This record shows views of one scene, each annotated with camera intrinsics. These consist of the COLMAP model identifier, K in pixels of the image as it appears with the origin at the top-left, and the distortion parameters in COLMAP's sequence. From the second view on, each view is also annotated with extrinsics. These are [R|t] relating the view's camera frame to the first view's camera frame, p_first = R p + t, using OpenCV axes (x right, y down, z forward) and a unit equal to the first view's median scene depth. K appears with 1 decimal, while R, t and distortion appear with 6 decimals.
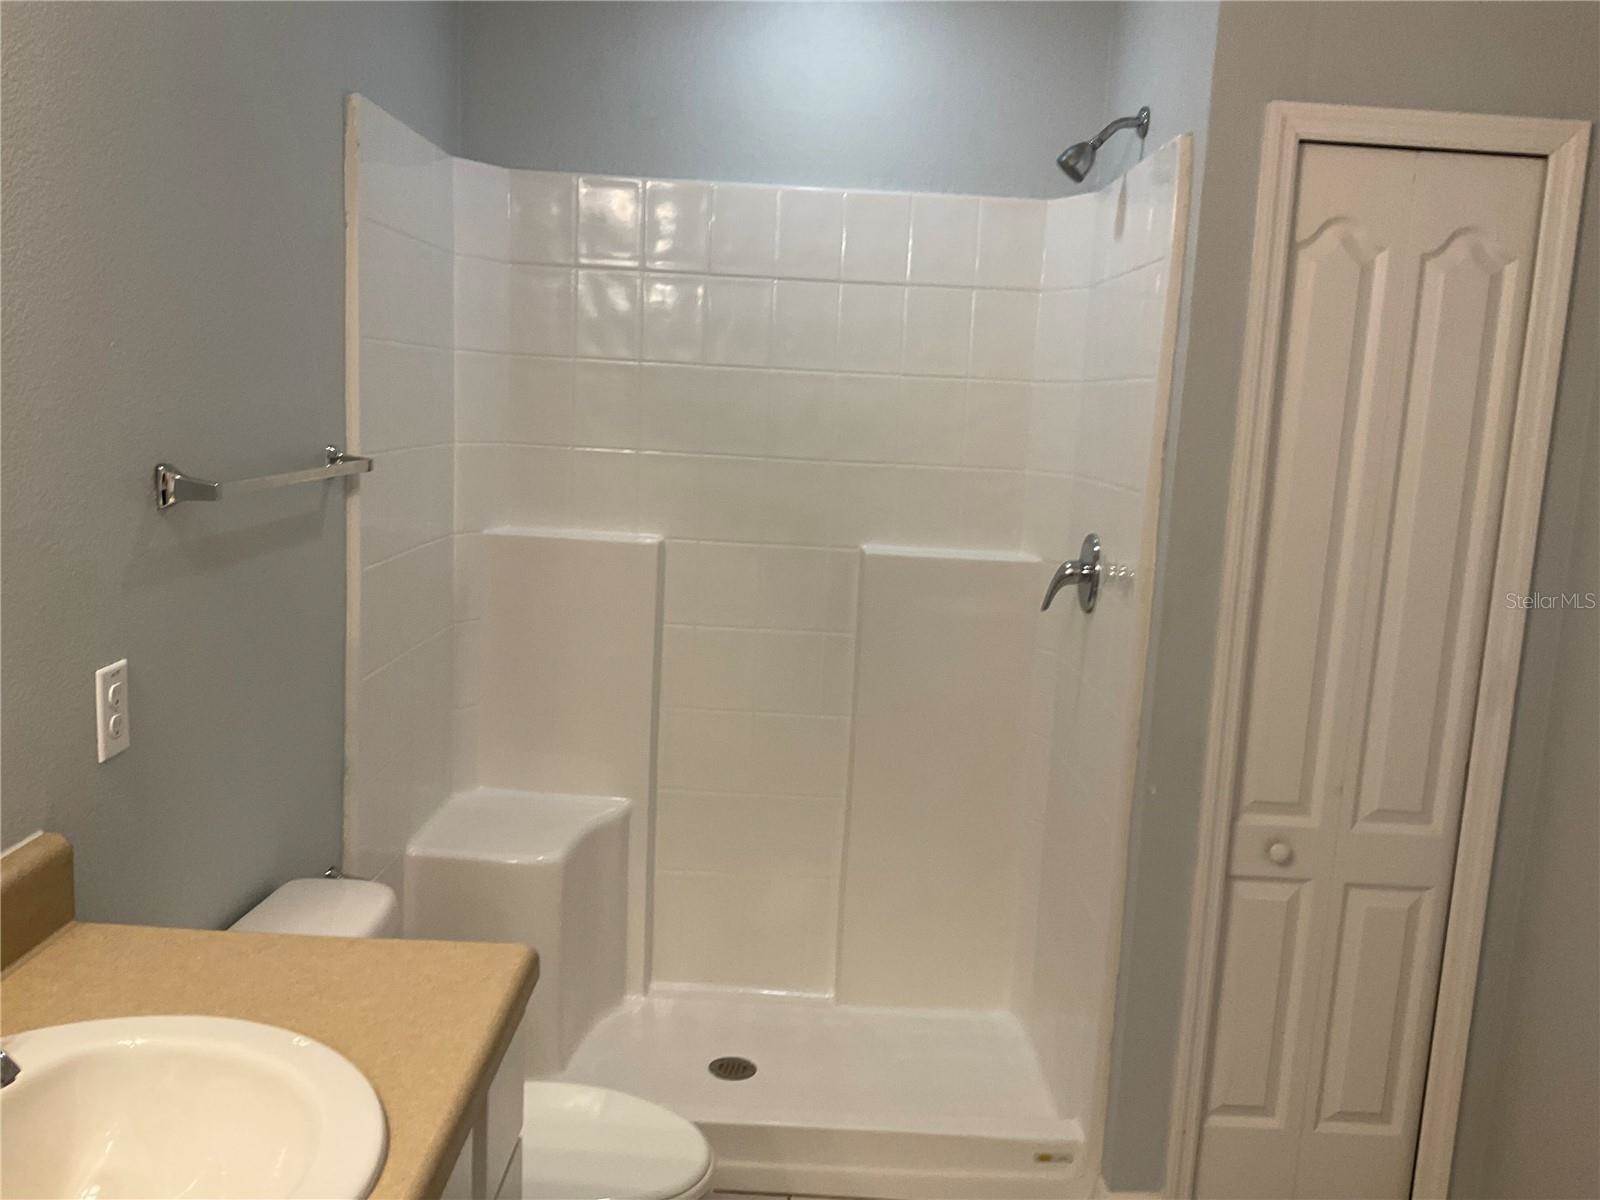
lens RADIAL K [[1319.1, 0, 791.4], [0, 1319.1, 600.7], [0, 0, 1]] dist [0.113990, -0.208203]
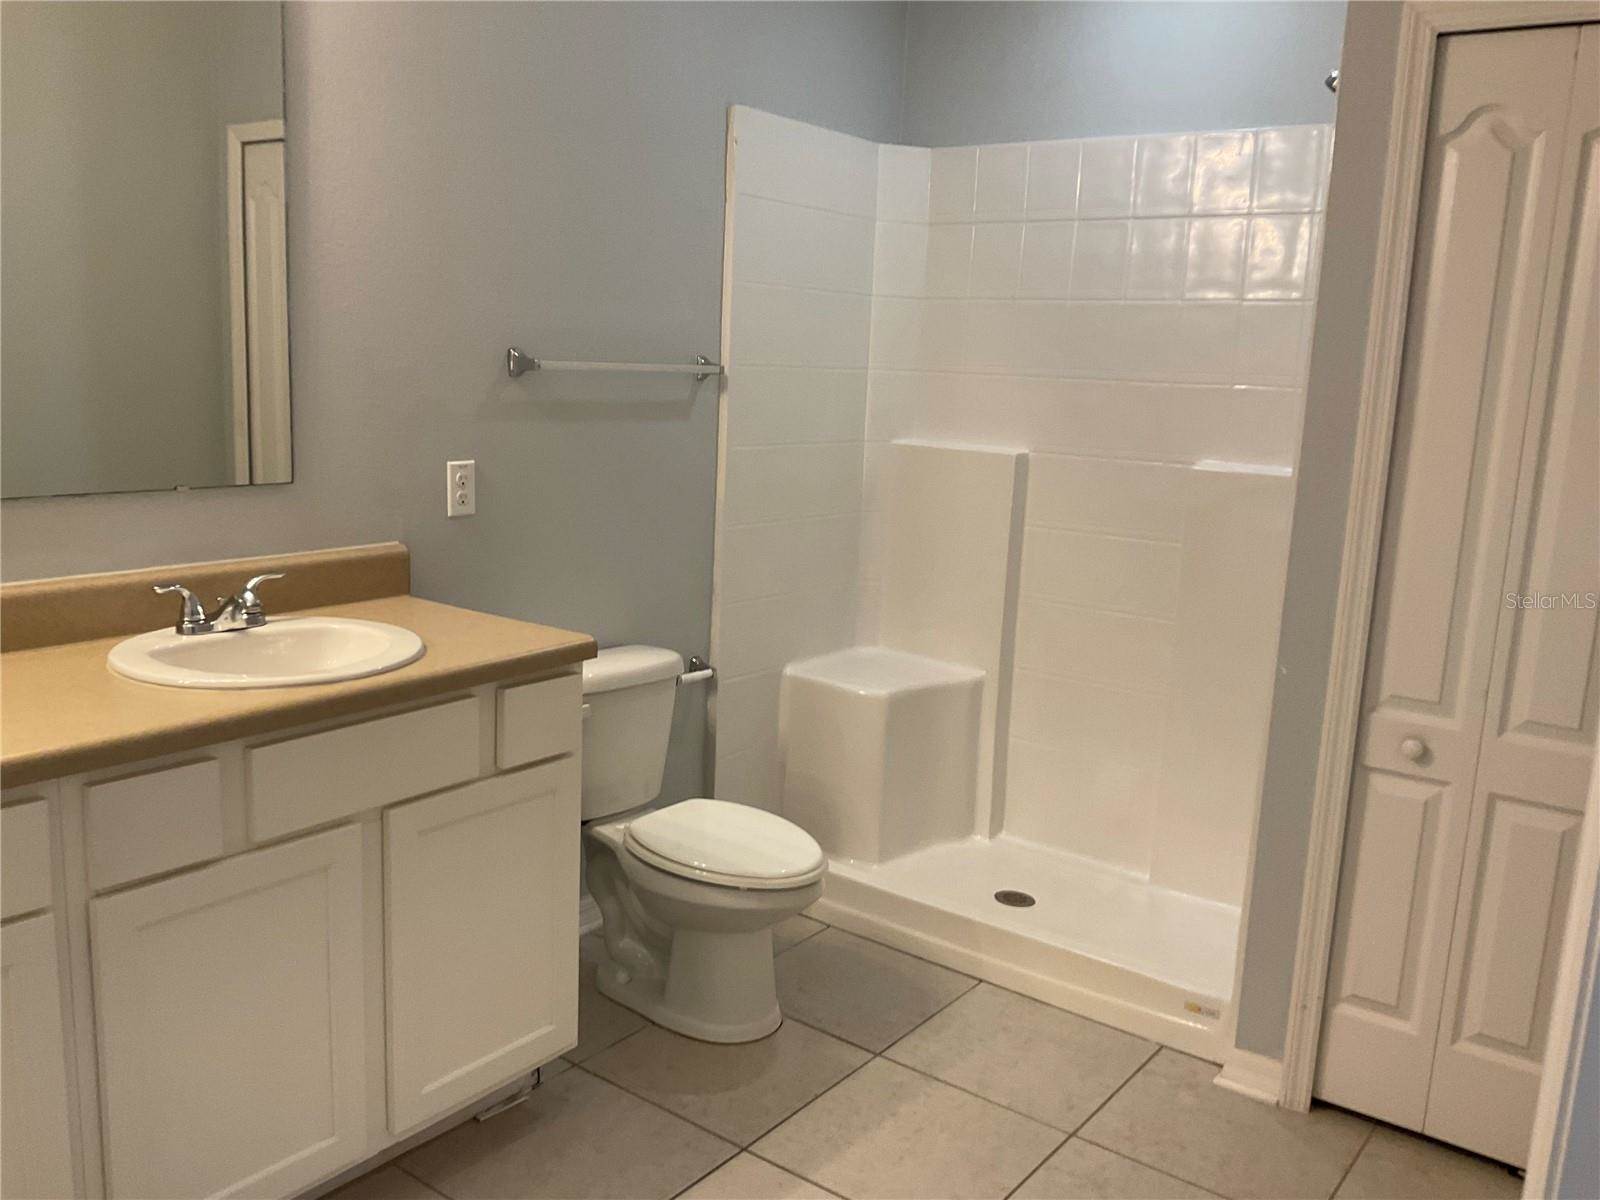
lens RADIAL K [[1319.1, 0, 791.4], [0, 1319.1, 600.7], [0, 0, 1]] dist [0.113990, -0.208203]
pose [[0.802590, 0.090140, -0.589681, 0.560024], [-0.092166, 0.995385, 0.026713, 0.092188], [0.589367, 0.032909, 0.807195, -0.082475]]
